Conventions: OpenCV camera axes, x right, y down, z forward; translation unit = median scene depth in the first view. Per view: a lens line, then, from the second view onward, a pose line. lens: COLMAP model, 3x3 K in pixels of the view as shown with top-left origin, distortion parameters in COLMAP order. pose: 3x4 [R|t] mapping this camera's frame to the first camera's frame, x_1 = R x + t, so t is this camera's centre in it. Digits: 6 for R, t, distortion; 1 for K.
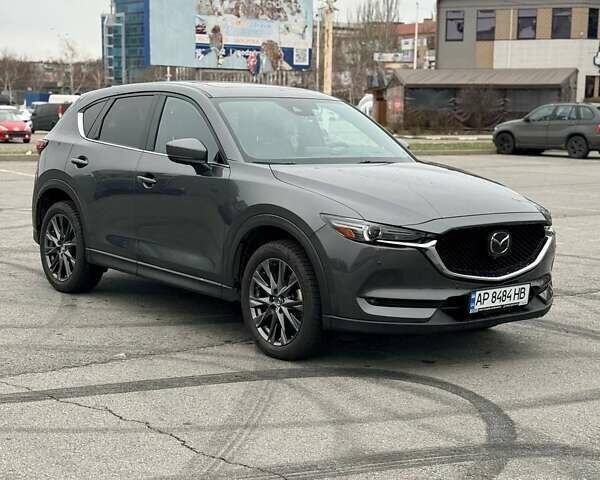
lens RADIAL K [[1039.7, 0, 300.0], [0, 1039.7, 240.0], [0, 0, 1]] dist [0.040490, -0.035861]
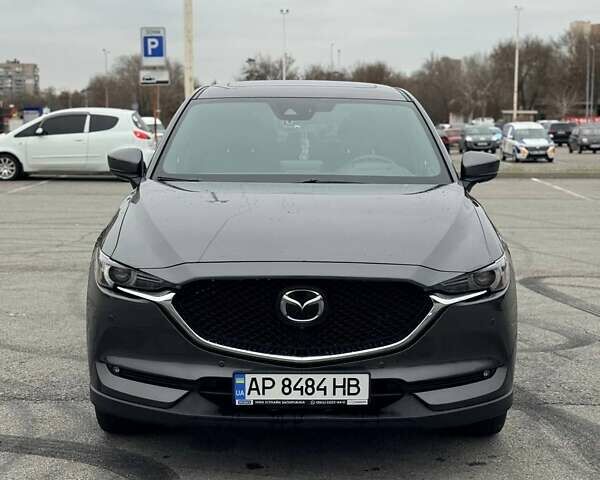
lens RADIAL K [[1039.7, 0, 300.0], [0, 1039.7, 240.0], [0, 0, 1]] dist [0.040490, -0.035861]
pose [[0.808145, 0.058030, -0.586118, 0.528317], [-0.069910, 0.997550, 0.002372, -0.037043], [0.584820, 0.039059, 0.810222, 0.424558]]
